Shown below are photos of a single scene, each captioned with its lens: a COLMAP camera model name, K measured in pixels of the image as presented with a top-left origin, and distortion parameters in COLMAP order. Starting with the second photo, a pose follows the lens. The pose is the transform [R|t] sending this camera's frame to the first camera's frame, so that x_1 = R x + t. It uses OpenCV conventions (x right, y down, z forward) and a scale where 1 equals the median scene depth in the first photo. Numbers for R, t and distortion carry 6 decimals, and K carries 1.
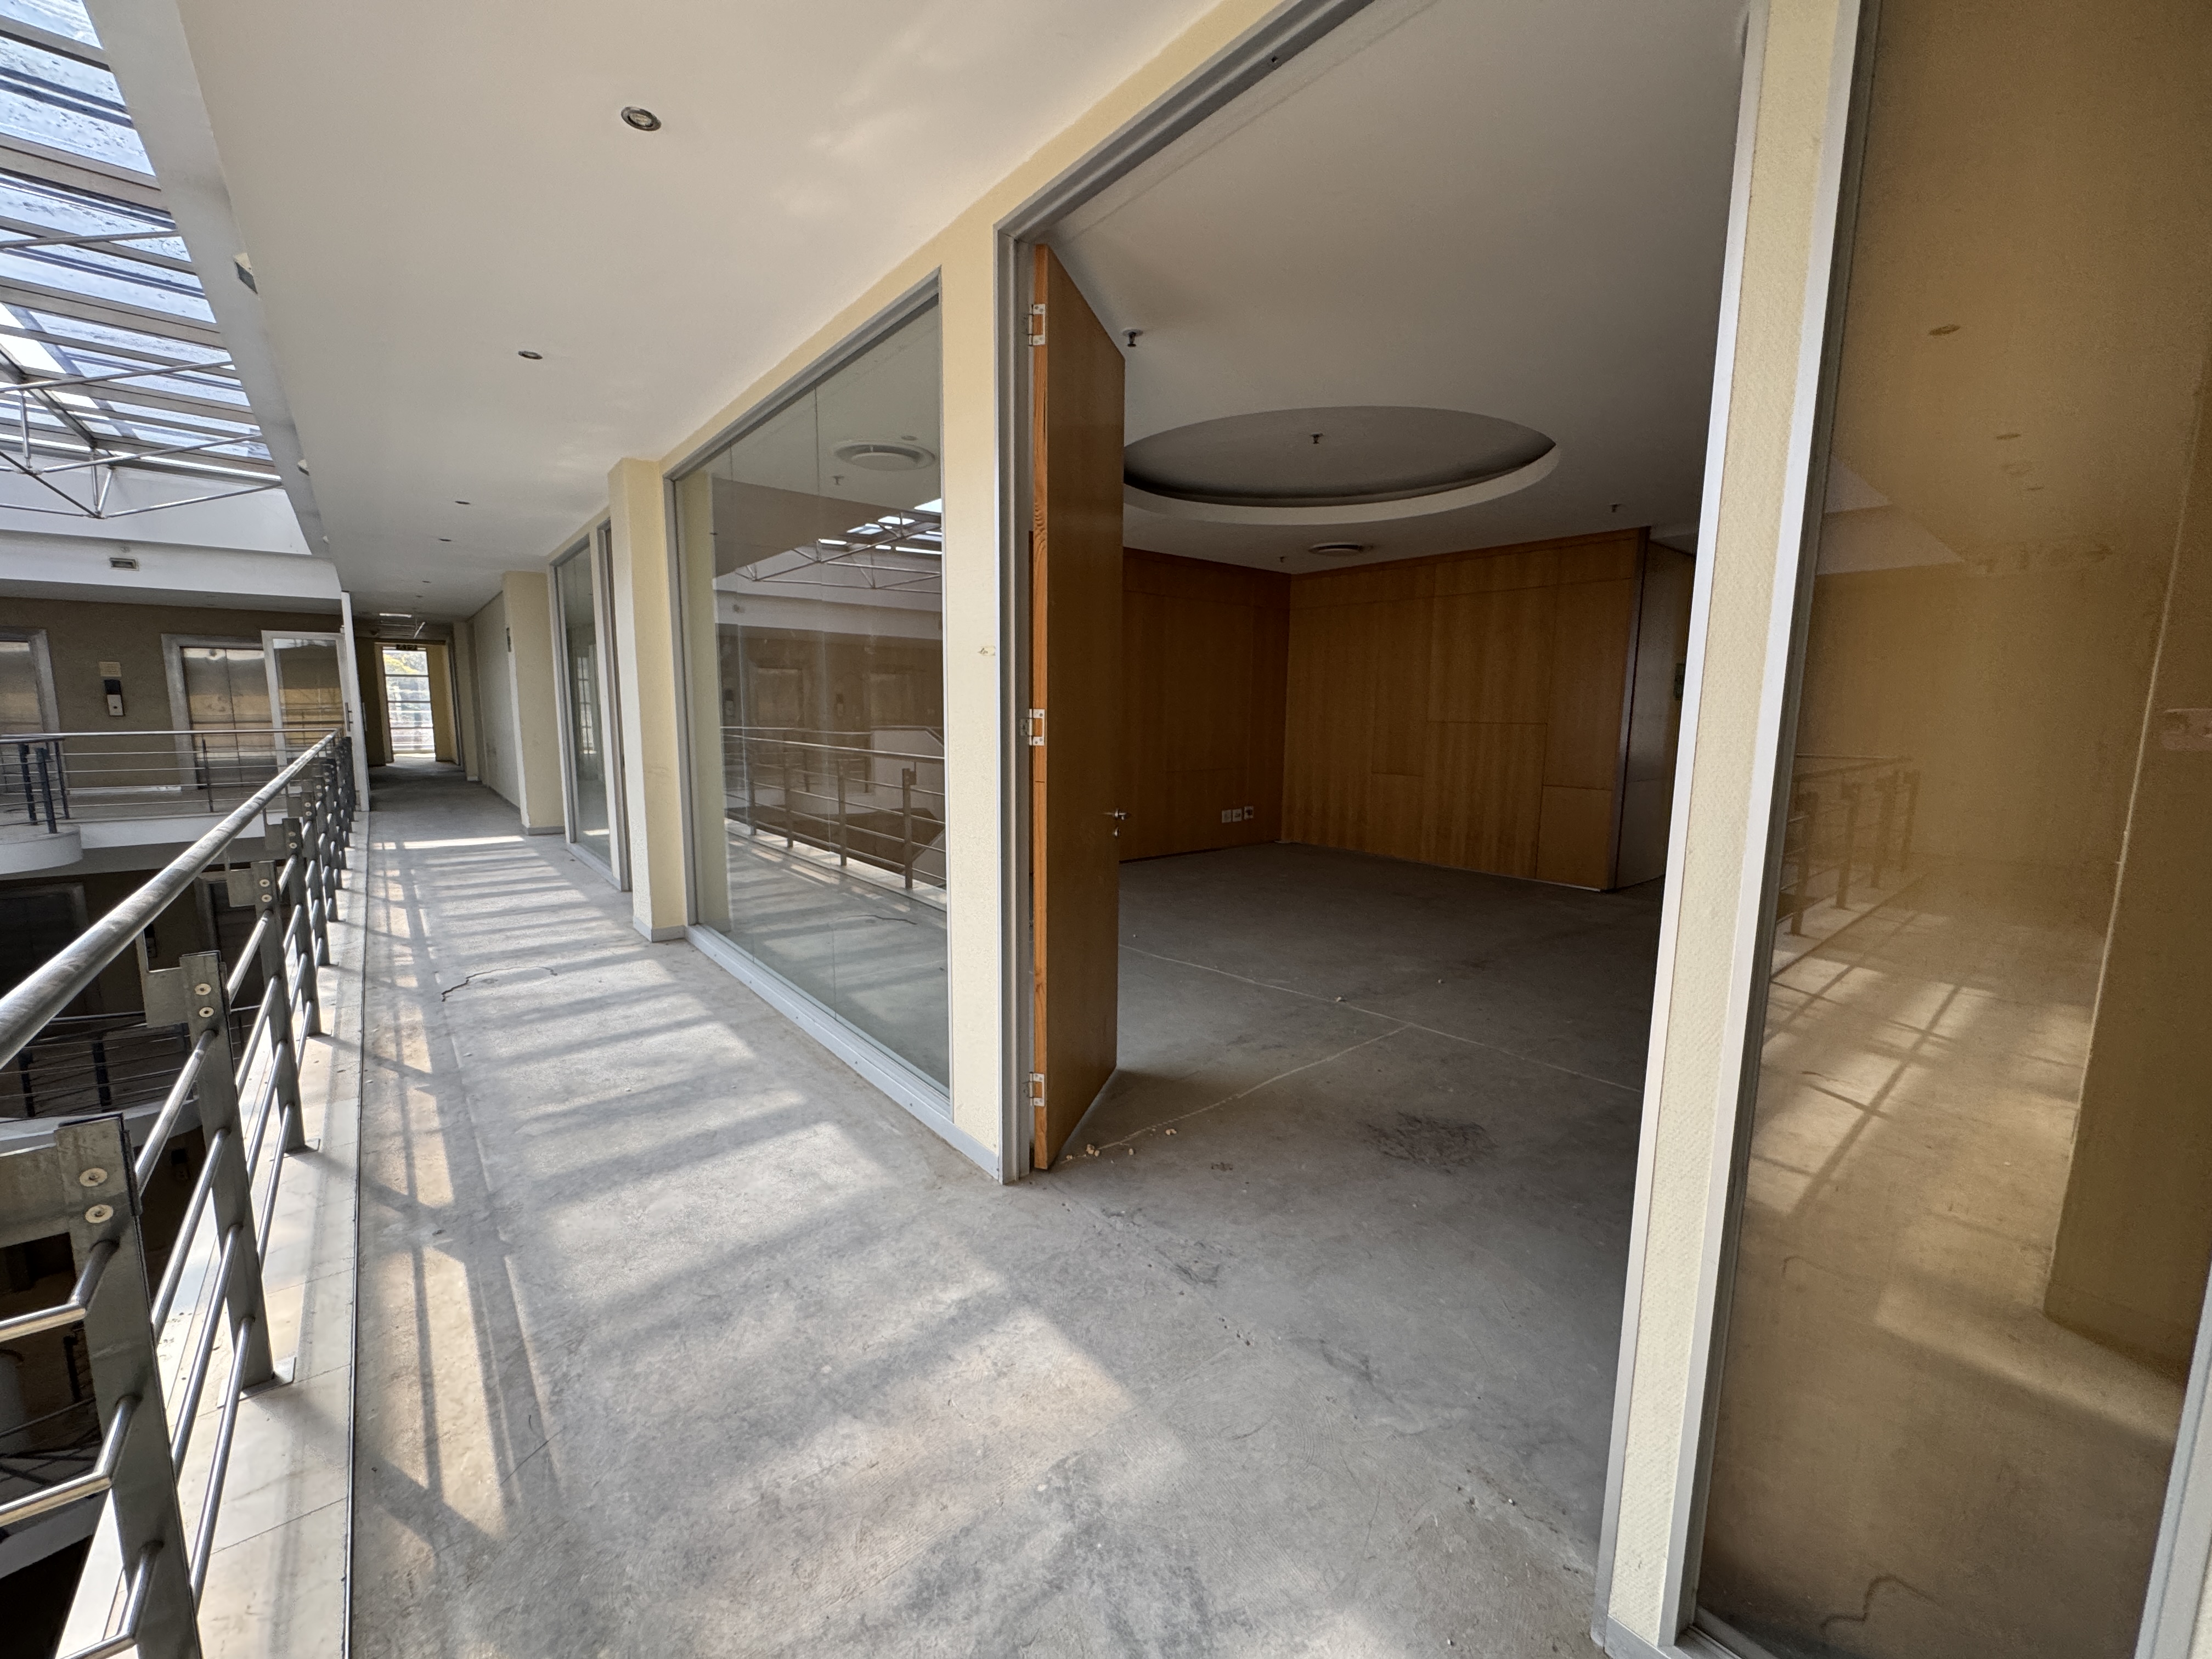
lens RADIAL K [[877.4, 0, 1111.0], [0, 877.4, 829.4], [0, 0, 1]] dist [-0.006723, 0.001046]
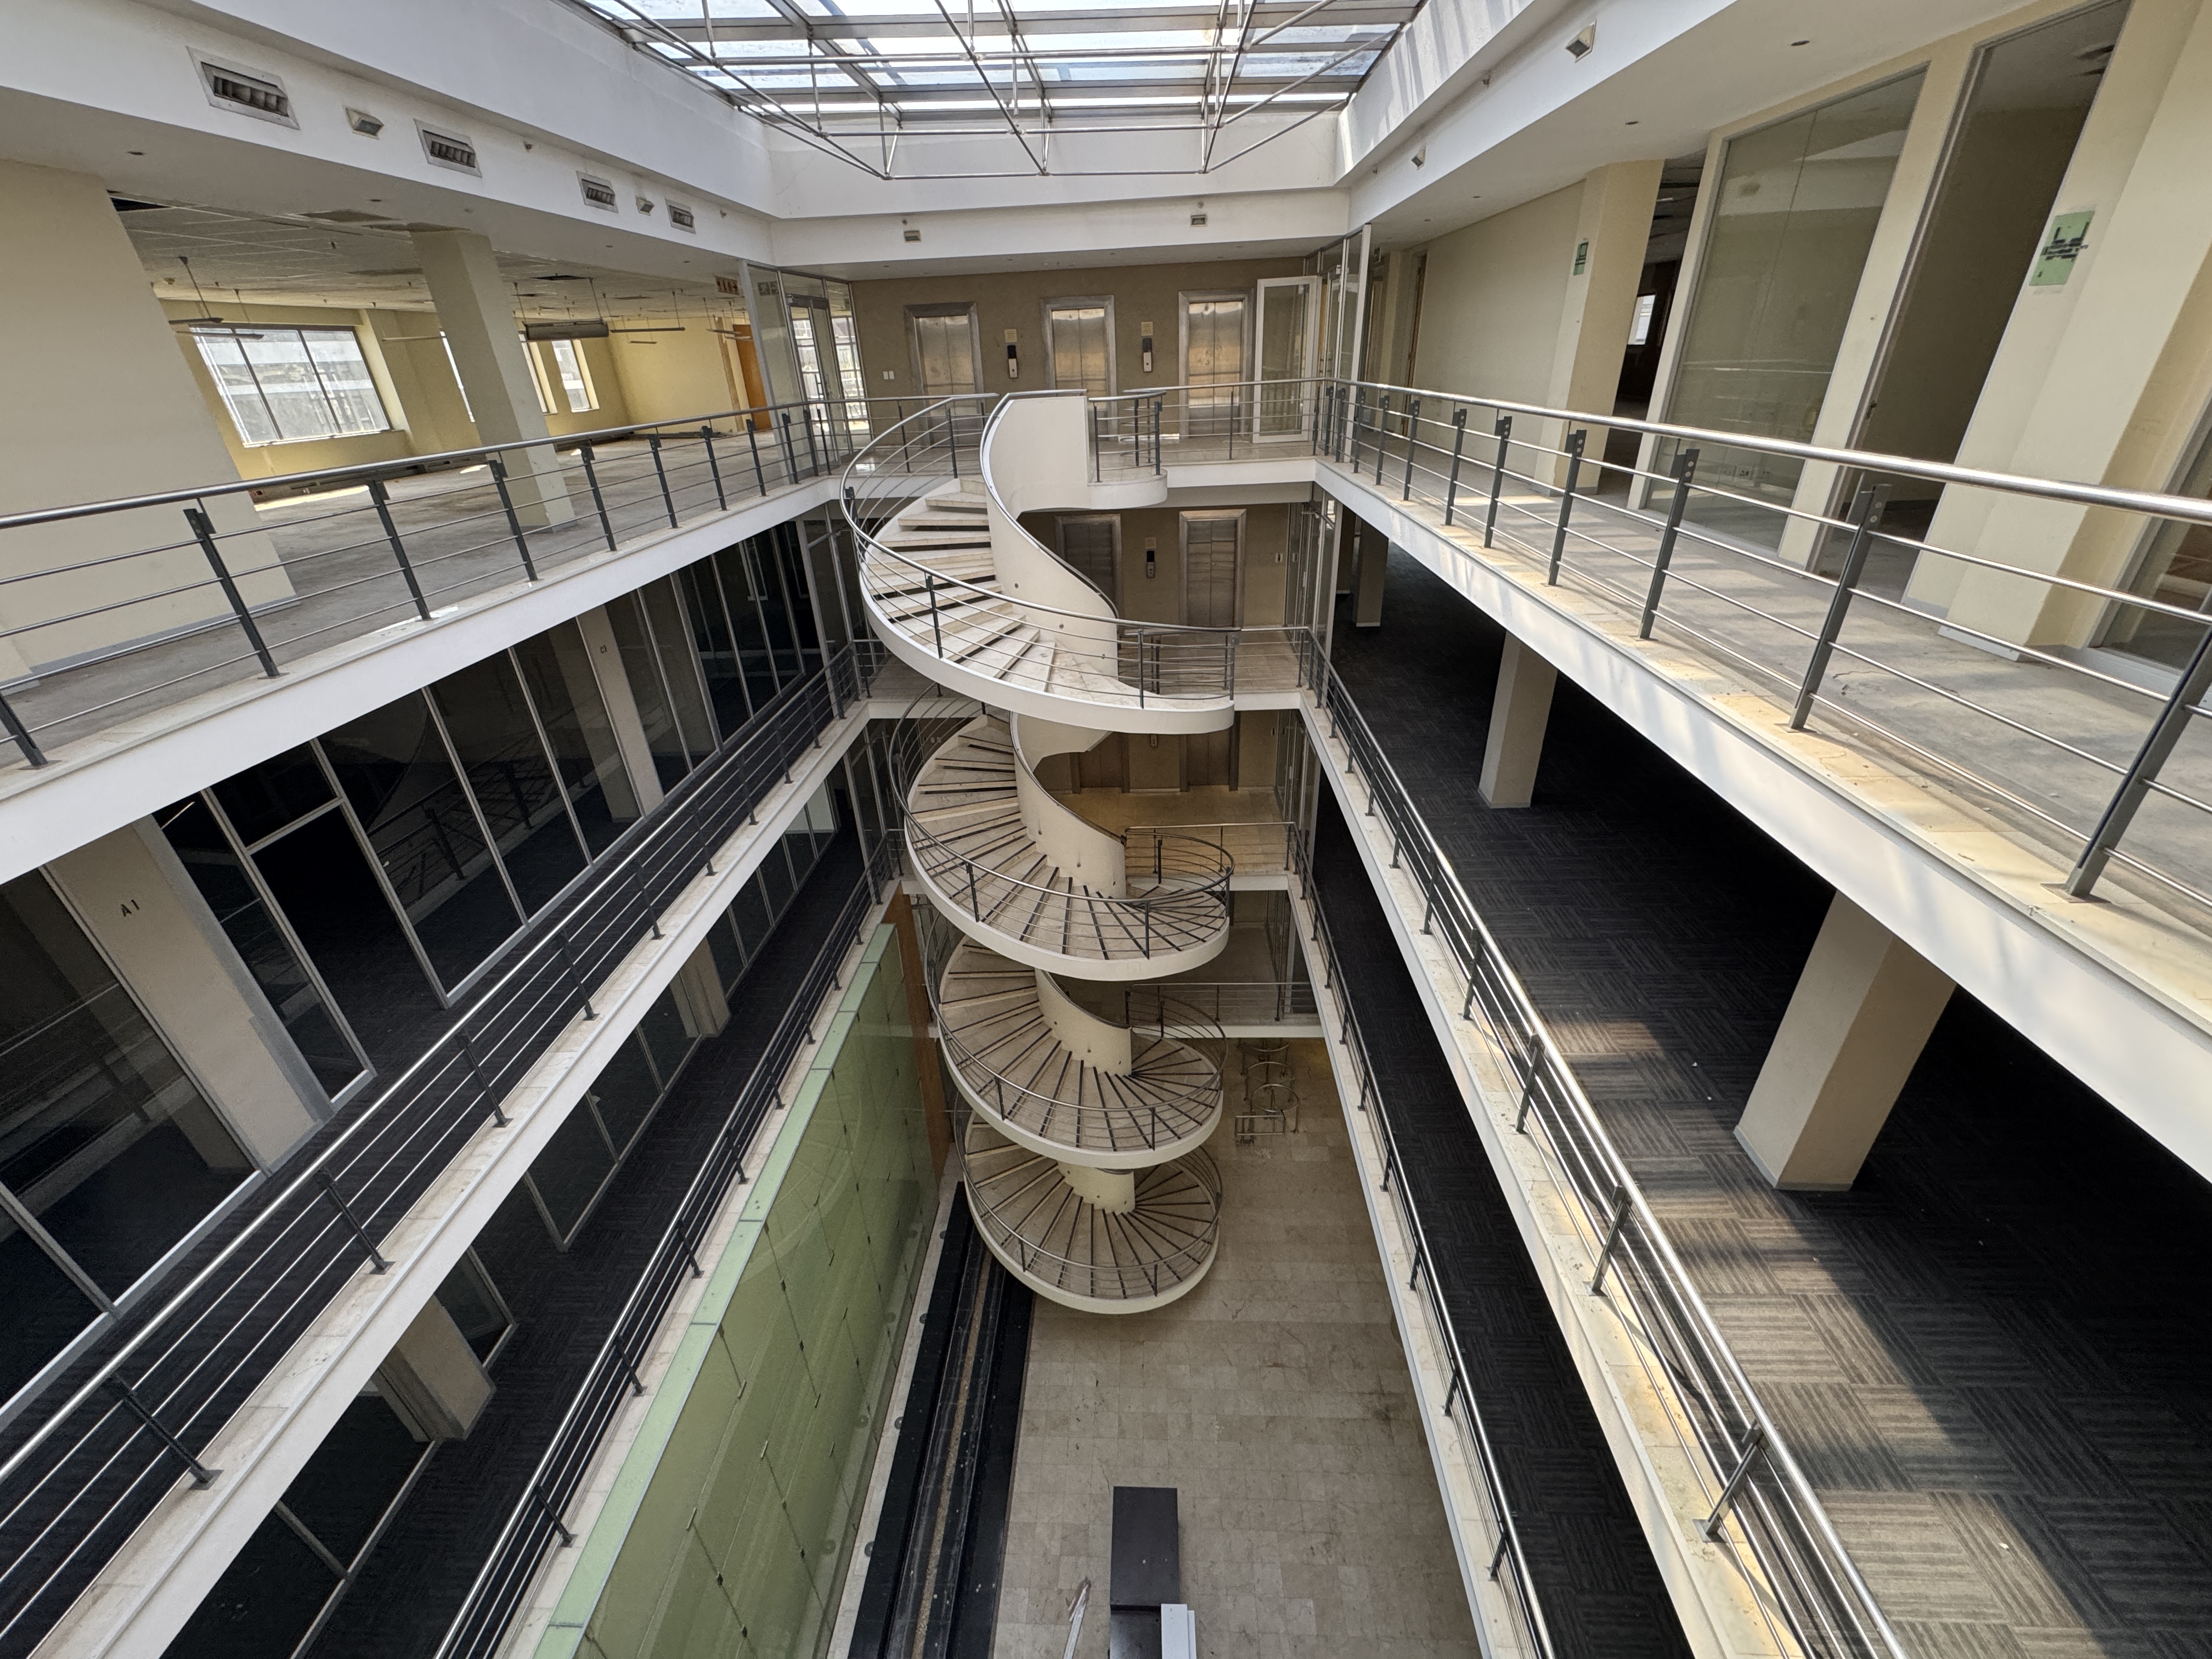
lens RADIAL K [[877.4, 0, 1113.7], [0, 877.4, 830.2], [0, 0, 1]] dist [-0.006723, 0.001046]
pose [[0.740041, 0.281349, -0.610887, -0.244581], [-0.039728, 0.924998, 0.377889, 0.002221], [0.671388, -0.255384, 0.695714, -0.054371]]
